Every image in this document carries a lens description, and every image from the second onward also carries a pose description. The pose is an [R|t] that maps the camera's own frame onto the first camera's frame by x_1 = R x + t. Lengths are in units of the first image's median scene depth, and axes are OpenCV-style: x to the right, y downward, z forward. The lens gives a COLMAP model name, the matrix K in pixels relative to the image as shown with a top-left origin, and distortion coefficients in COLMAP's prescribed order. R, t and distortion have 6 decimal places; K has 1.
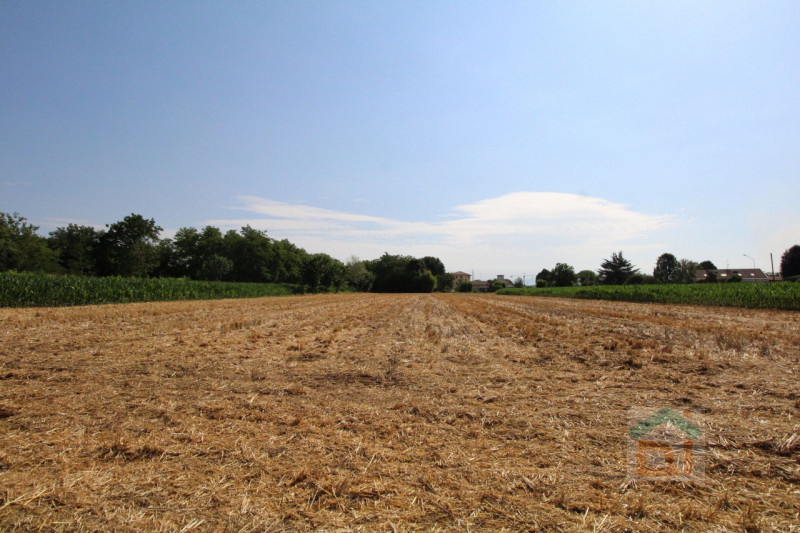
lens RADIAL K [[417.1, 0, 398.3], [0, 417.1, 261.9], [0, 0, 1]] dist [0.000979, -0.008918]
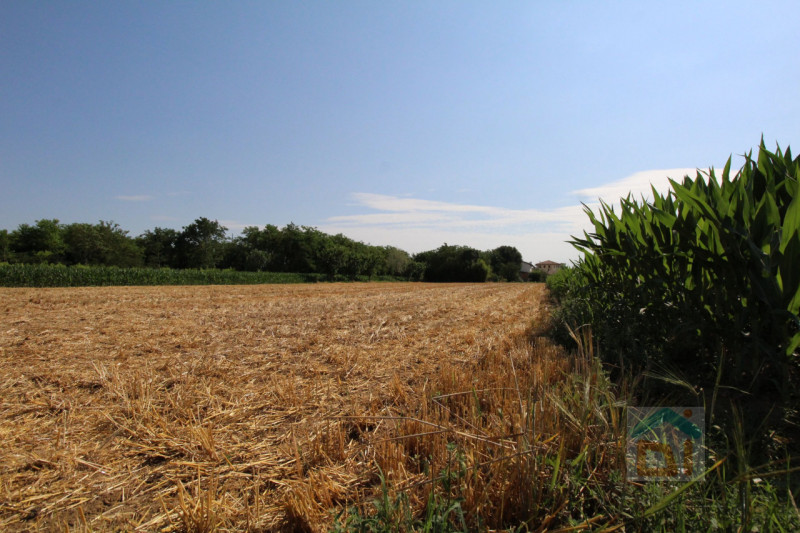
lens RADIAL K [[417.1, 0, 399.6], [0, 417.1, 261.0], [0, 0, 1]] dist [0.000979, -0.008918]
pose [[0.962884, -0.013557, -0.269575, 0.152035], [0.018839, 0.999678, 0.017016, 0.002172], [0.269257, -0.021463, 0.962829, -0.015028]]
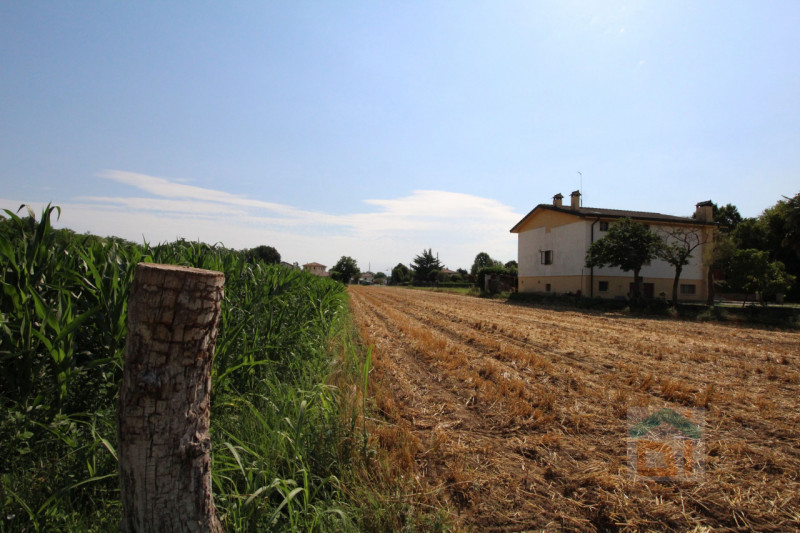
lens RADIAL K [[417.1, 0, 399.6], [0, 417.1, 270.0], [0, 0, 1]] dist [0.000979, -0.008918]
pose [[0.980382, 0.035120, 0.193952, 0.302055], [-0.042453, 0.998527, 0.033783, -0.002721], [-0.192480, -0.041354, 0.980429, -0.036623]]
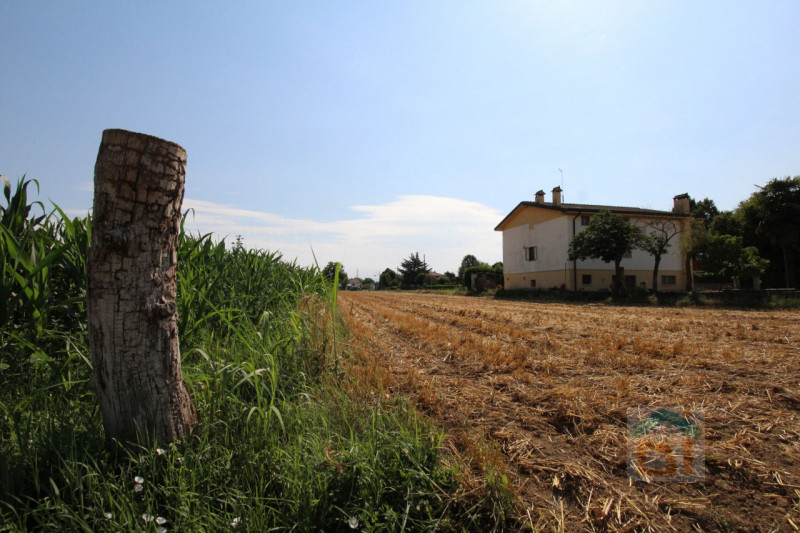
lens RADIAL K [[417.1, 0, 399.3], [0, 417.1, 269.7], [0, 0, 1]] dist [0.000979, -0.008918]
pose [[0.975269, 0.010958, 0.220747, 0.303180], [-0.015390, 0.999713, 0.018364, 0.001798], [-0.220483, -0.021307, 0.975158, -0.038149]]
